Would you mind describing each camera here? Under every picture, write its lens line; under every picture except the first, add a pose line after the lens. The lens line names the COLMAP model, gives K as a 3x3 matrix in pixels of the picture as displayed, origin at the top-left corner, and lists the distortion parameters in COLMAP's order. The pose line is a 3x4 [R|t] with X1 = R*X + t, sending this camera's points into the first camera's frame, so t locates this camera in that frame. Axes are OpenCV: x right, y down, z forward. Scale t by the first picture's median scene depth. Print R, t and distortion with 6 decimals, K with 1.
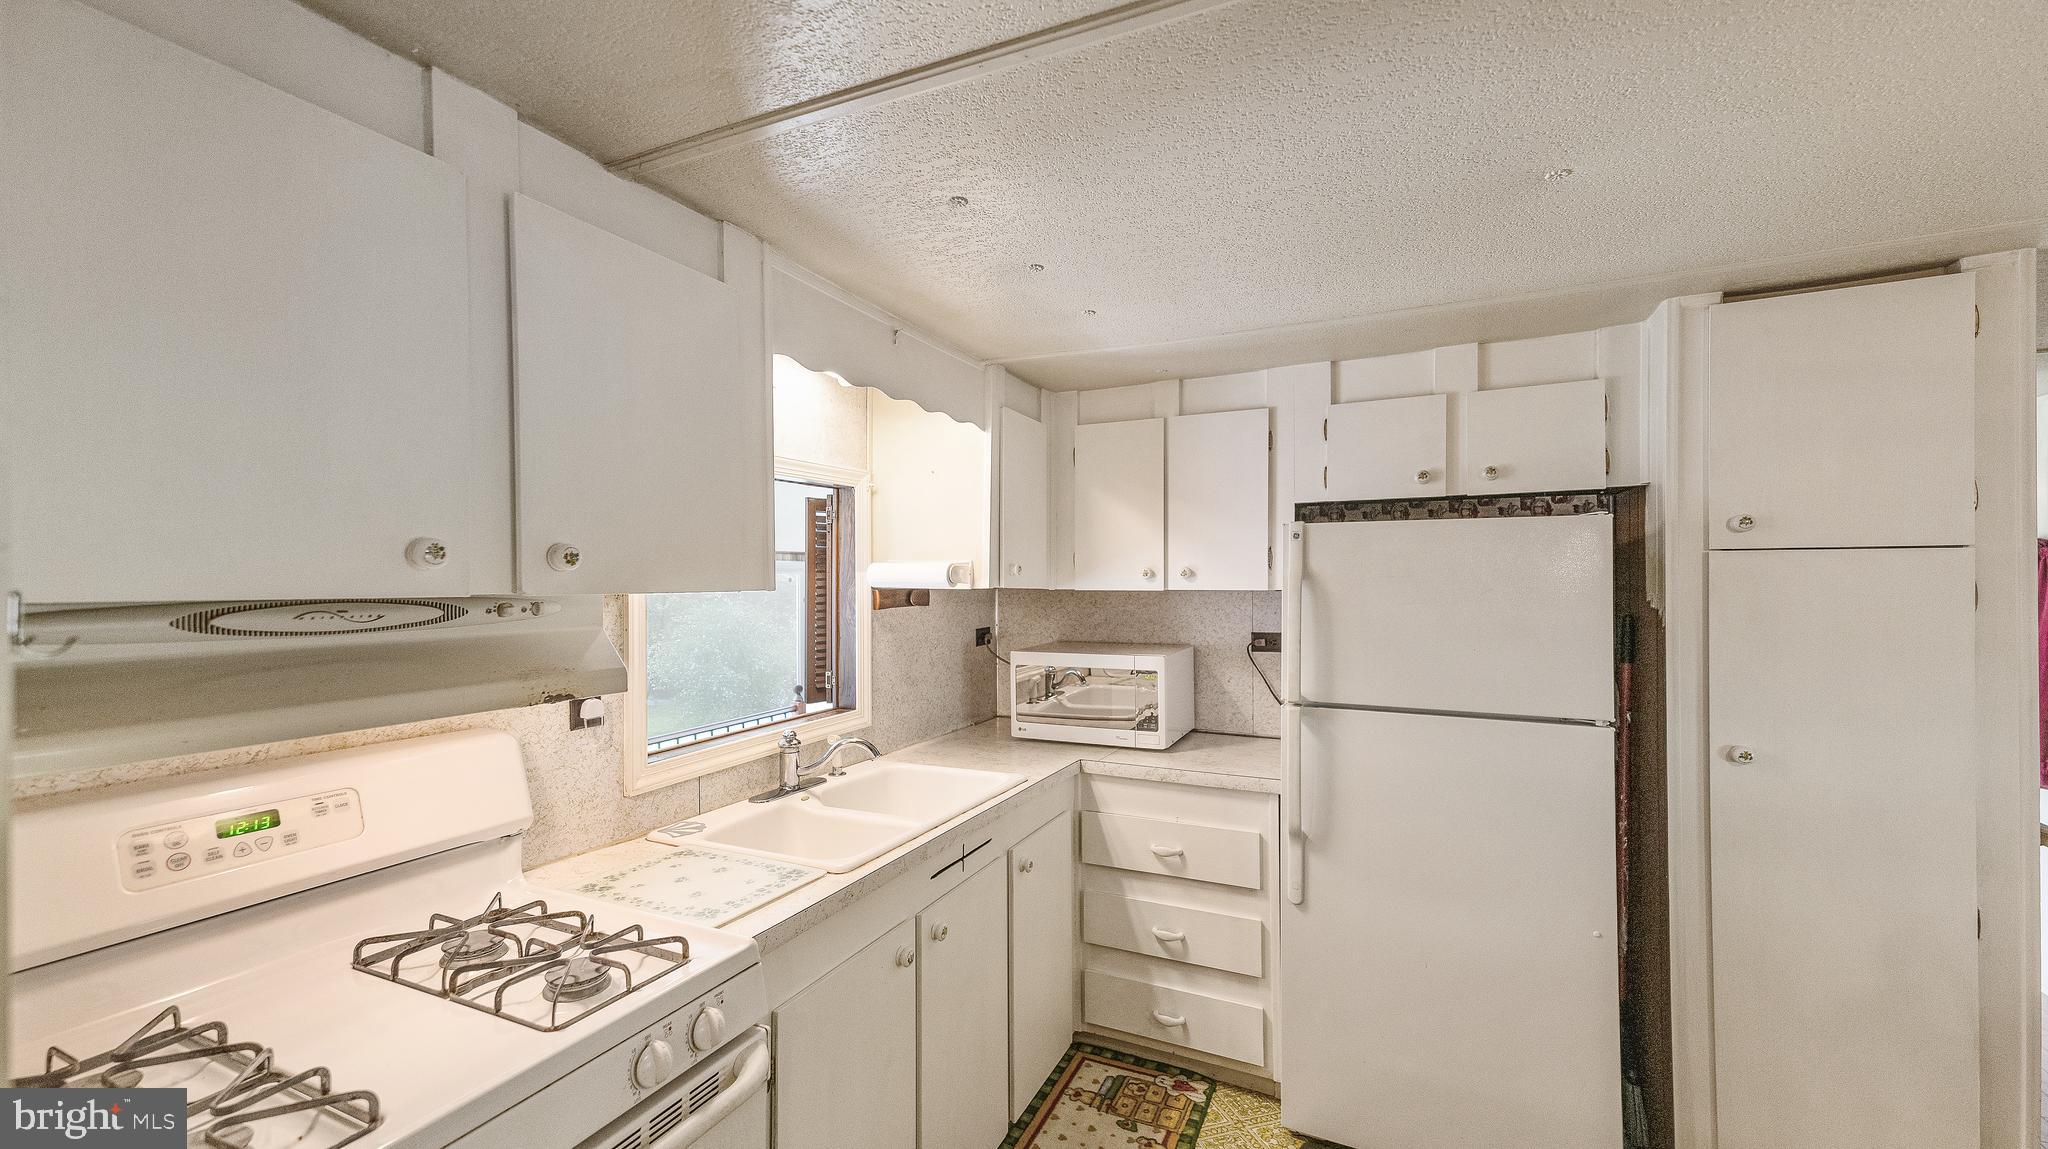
lens RADIAL K [[847.5, 0, 1021.8], [0, 847.5, 576.0], [0, 0, 1]] dist [0.000168, 0.000555]
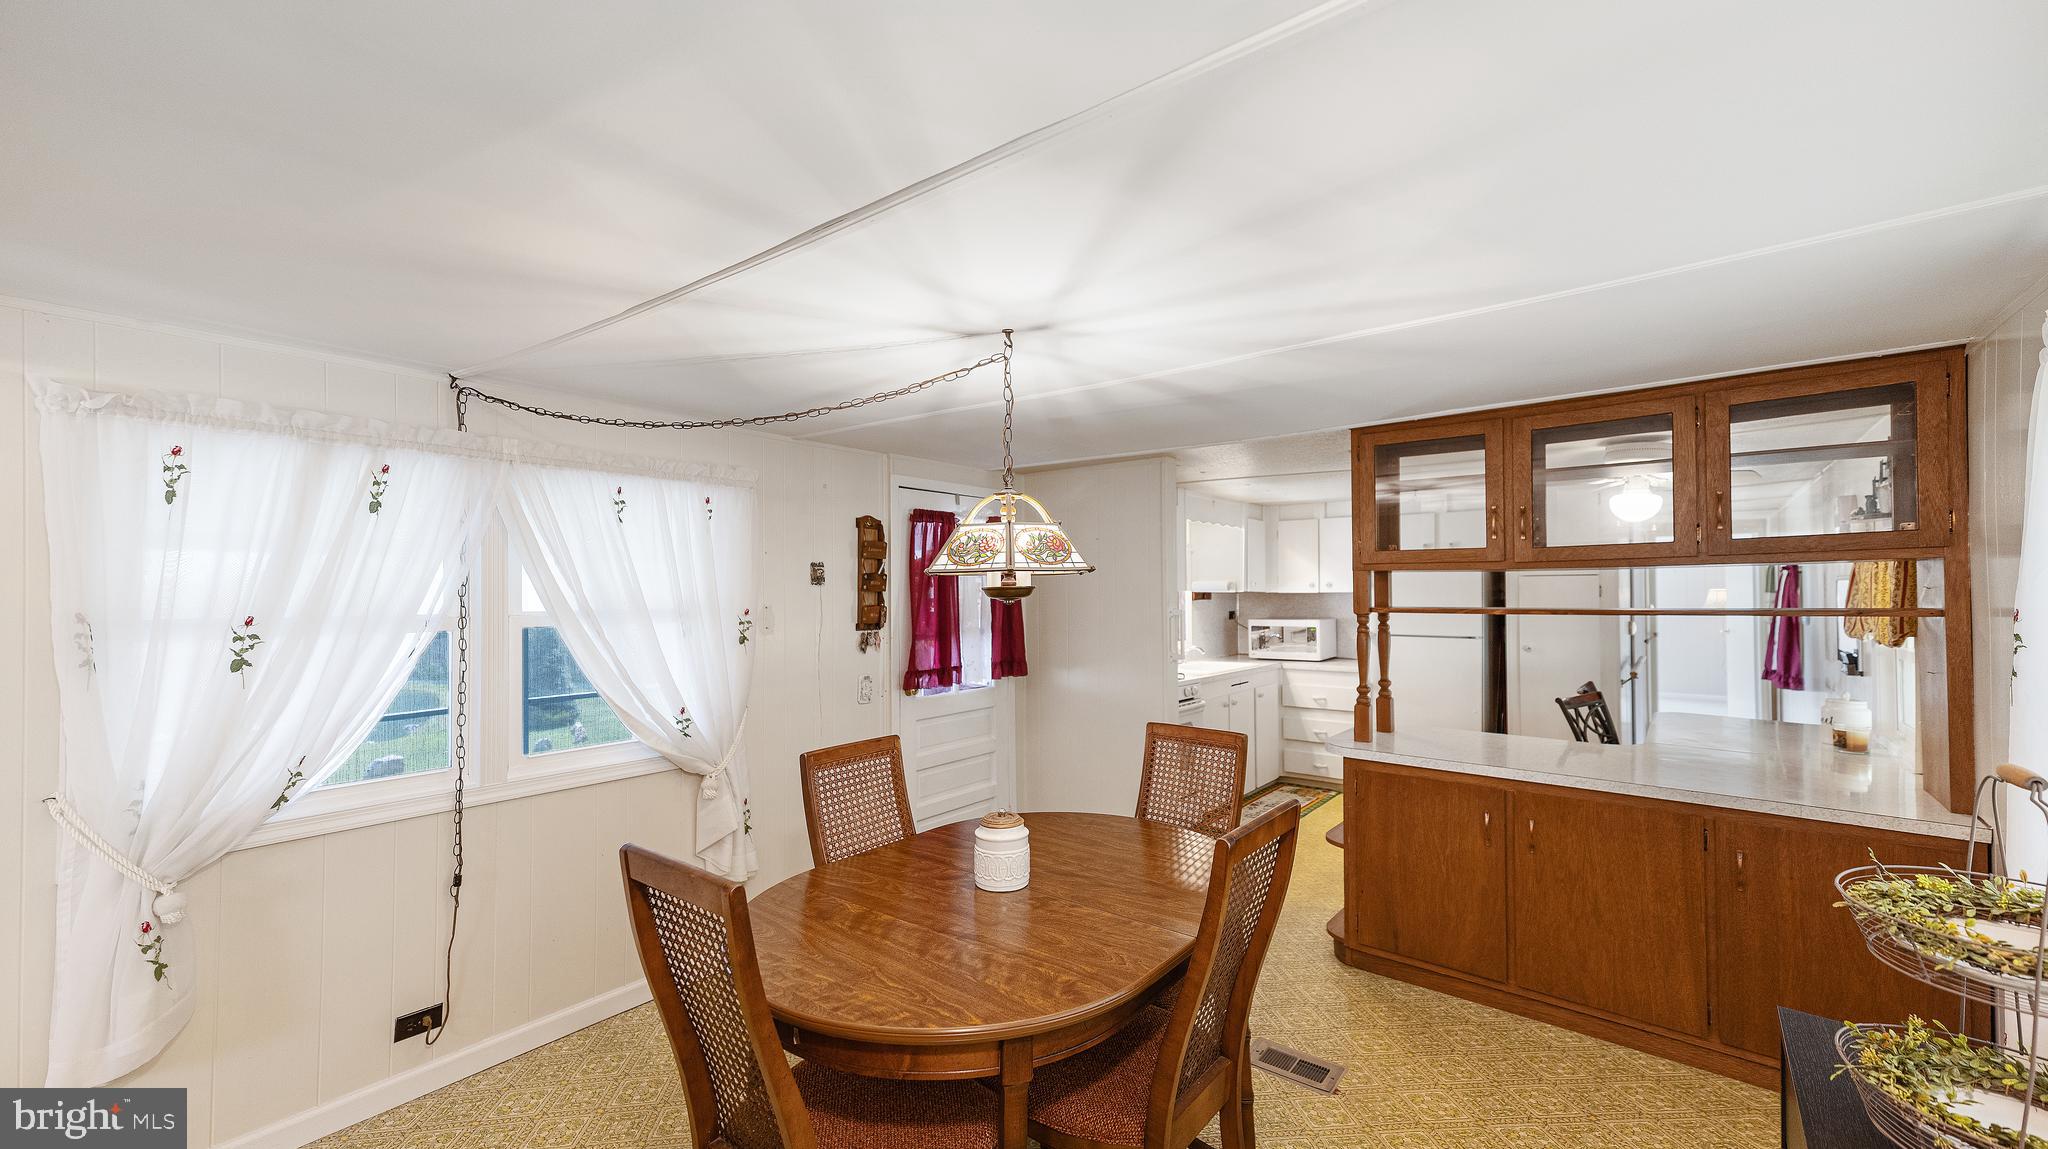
lens RADIAL K [[783.0, 0, 1019.3], [0, 783.0, 581.5], [0, 0, 1]] dist [0.000429, 0.000028]
pose [[0.970636, -0.005789, -0.240483, -0.114901], [0.004000, 0.999961, -0.007927, 0.001231], [0.240520, 0.006732, 0.970621, -1.304440]]
